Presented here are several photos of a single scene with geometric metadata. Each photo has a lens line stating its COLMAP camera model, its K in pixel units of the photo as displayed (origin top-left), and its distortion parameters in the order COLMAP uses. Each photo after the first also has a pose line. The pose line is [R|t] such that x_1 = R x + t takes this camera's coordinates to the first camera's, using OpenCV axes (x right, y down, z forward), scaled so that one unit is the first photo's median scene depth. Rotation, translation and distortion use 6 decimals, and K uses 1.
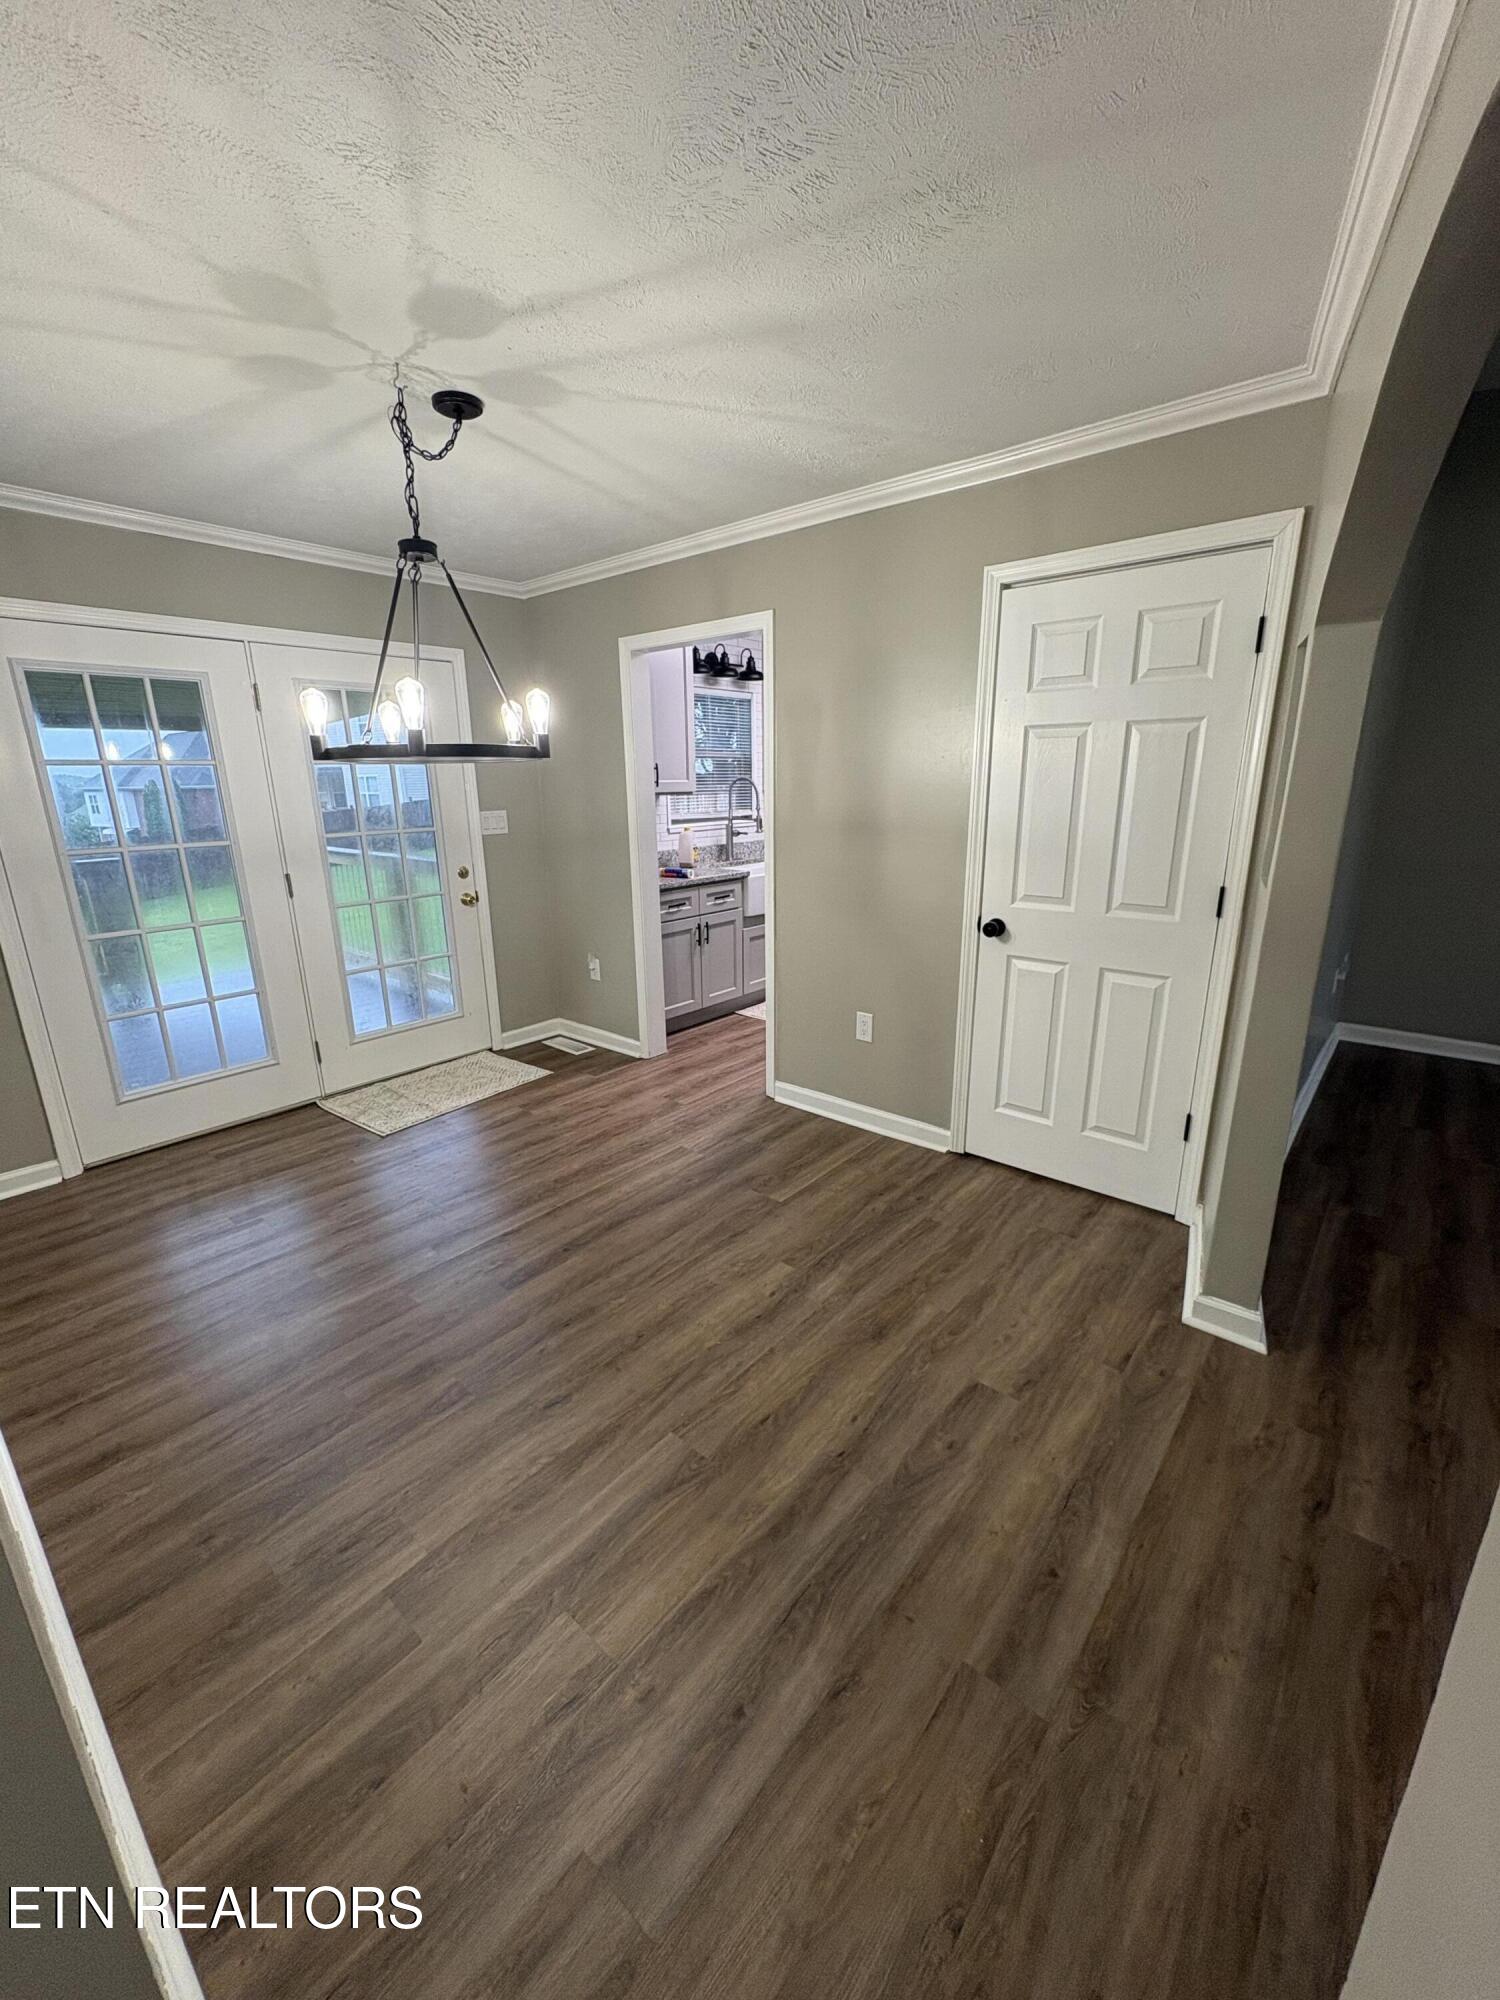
lens RADIAL K [[797.2, 0, 745.6], [0, 797.2, 1002.6], [0, 0, 1]] dist [-0.000472, 0.000282]
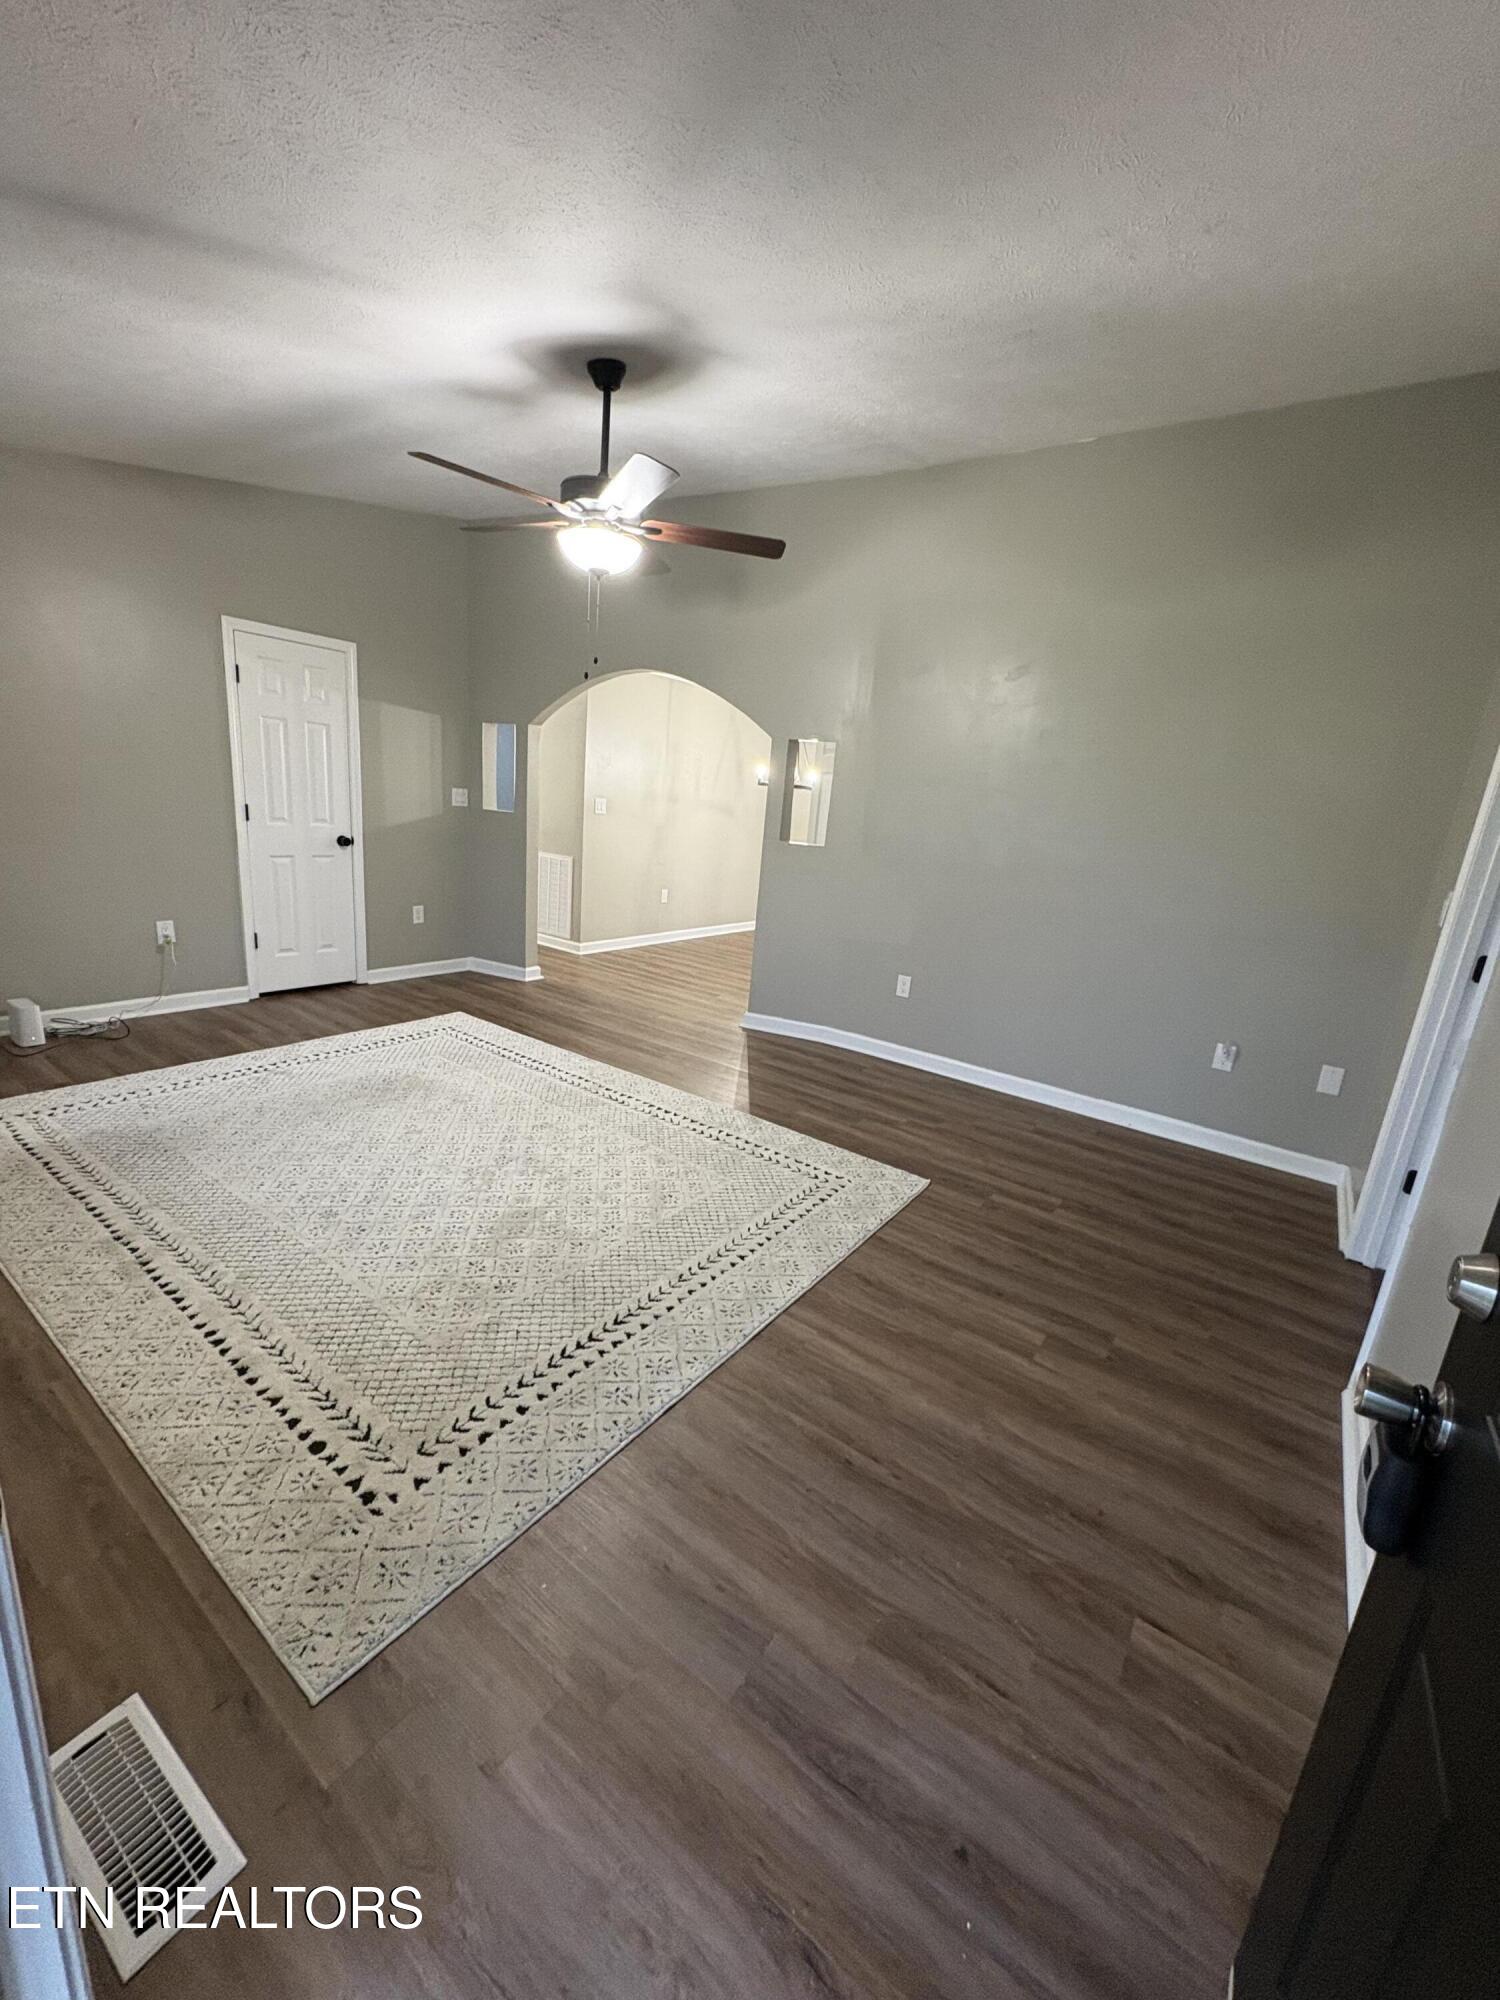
lens RADIAL K [[797.2, 0, 753.0], [0, 797.2, 999.8], [0, 0, 1]] dist [-0.000472, 0.000282]
pose [[0.087974, 0.265394, -0.960118, 2.216953], [-0.354500, 0.909095, 0.218808, -0.138749], [0.930908, 0.321112, 0.174058, 0.431079]]
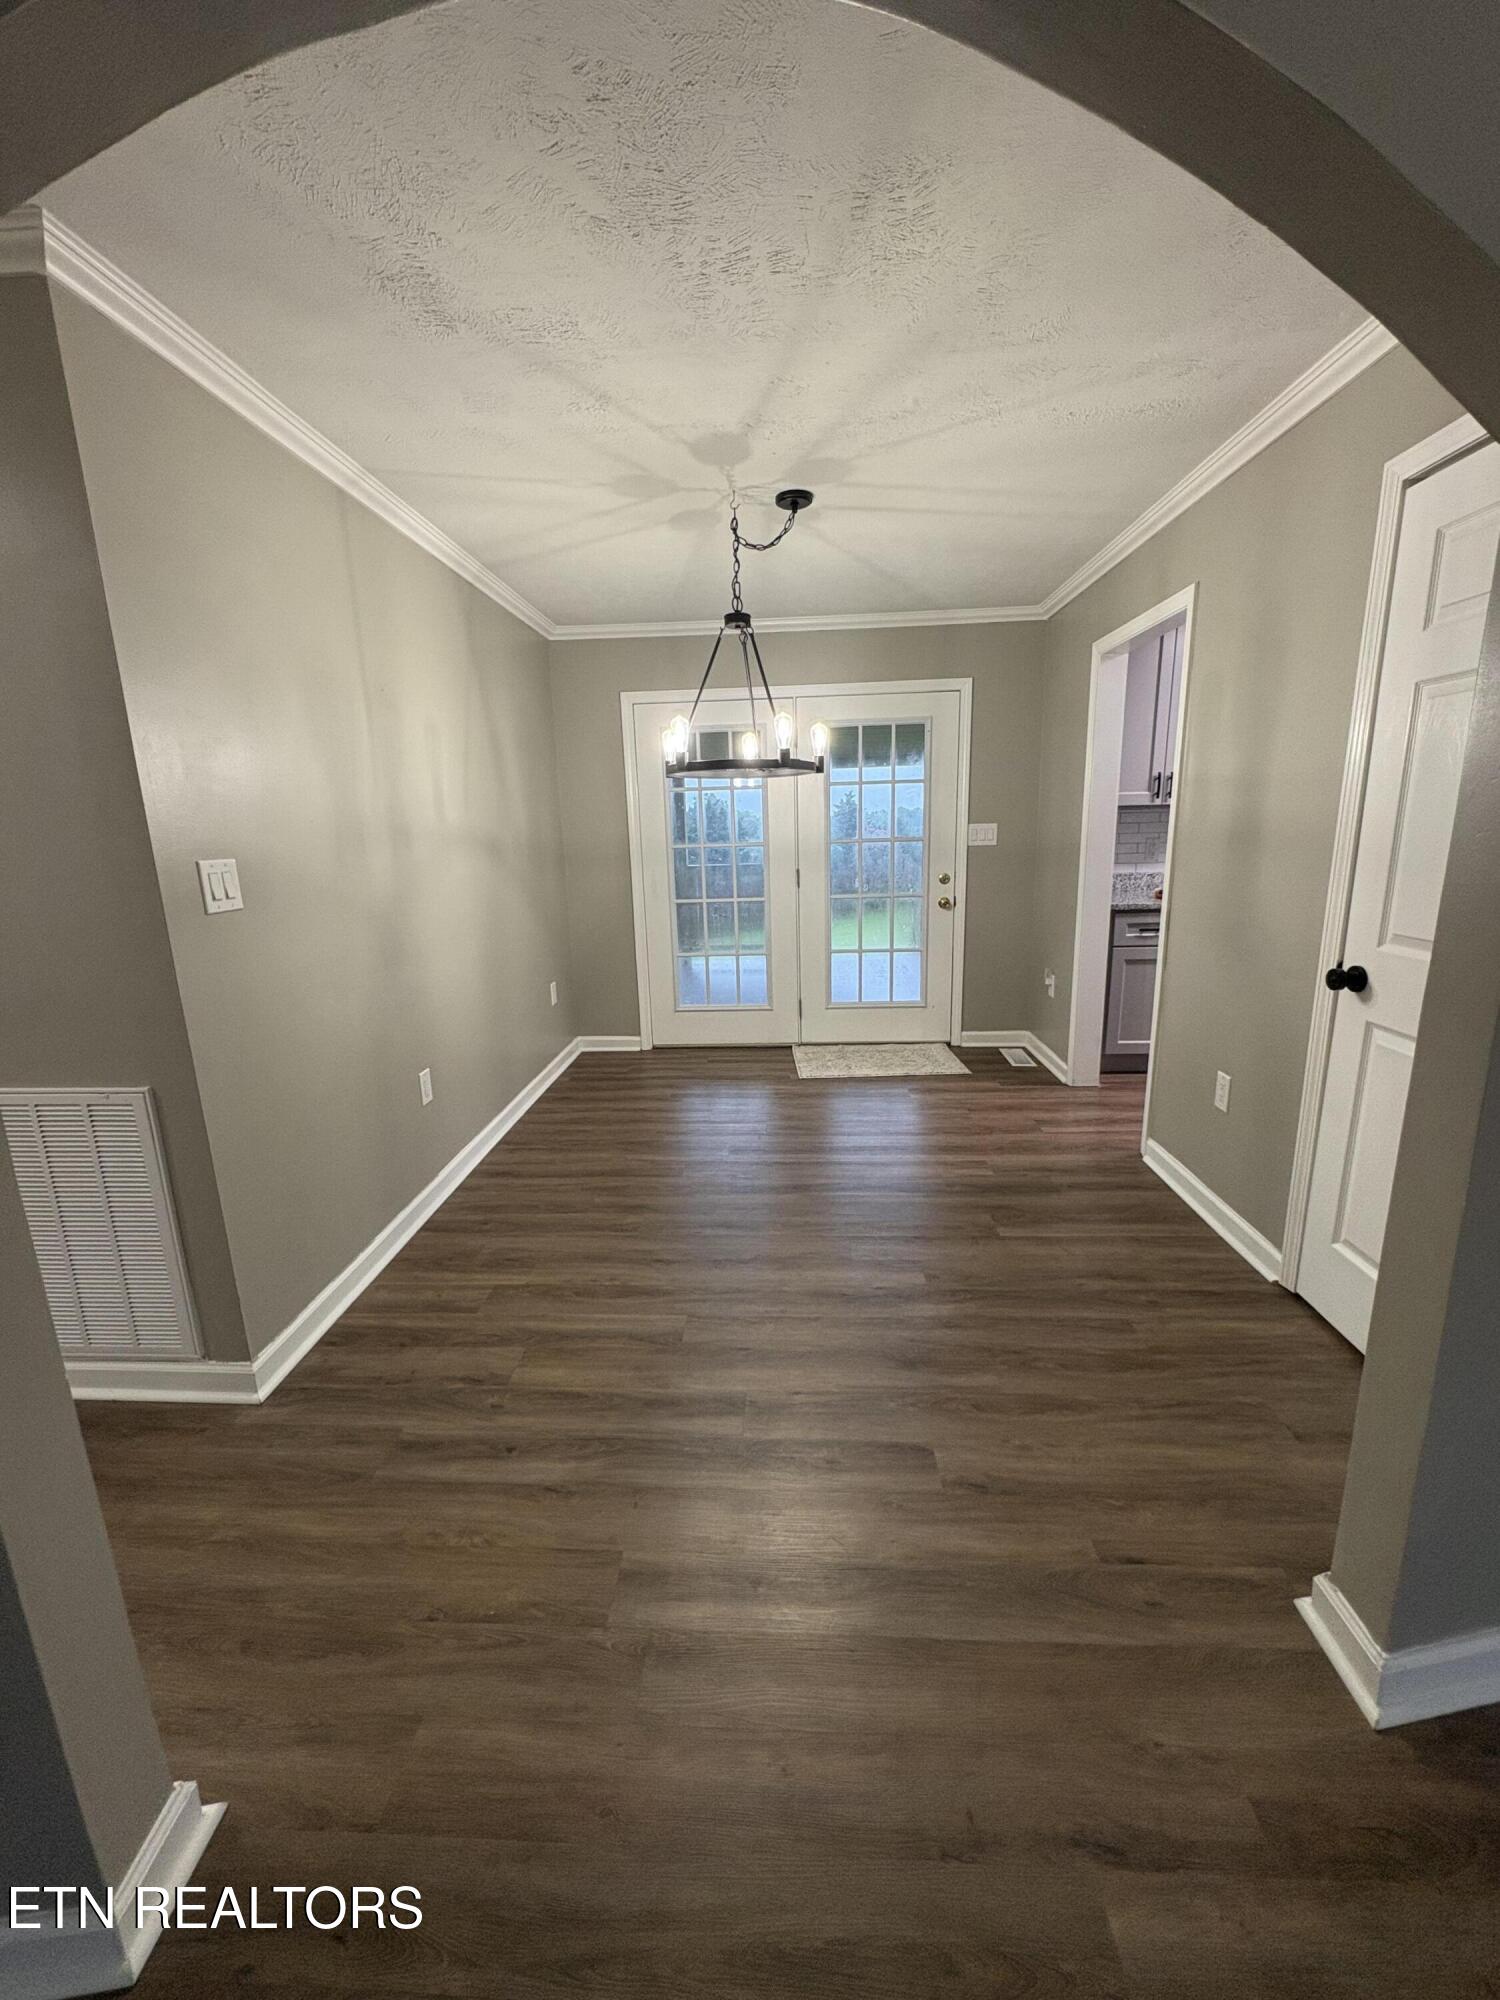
lens RADIAL K [[797.2, 0, 754.2], [0, 797.2, 1004.2], [0, 0, 1]] dist [-0.000472, 0.000282]
pose [[0.607747, 0.171990, -0.775283, 0.536002], [-0.197321, 0.978354, 0.062359, -0.012988], [0.769226, 0.115081, 0.628529, 0.169384]]
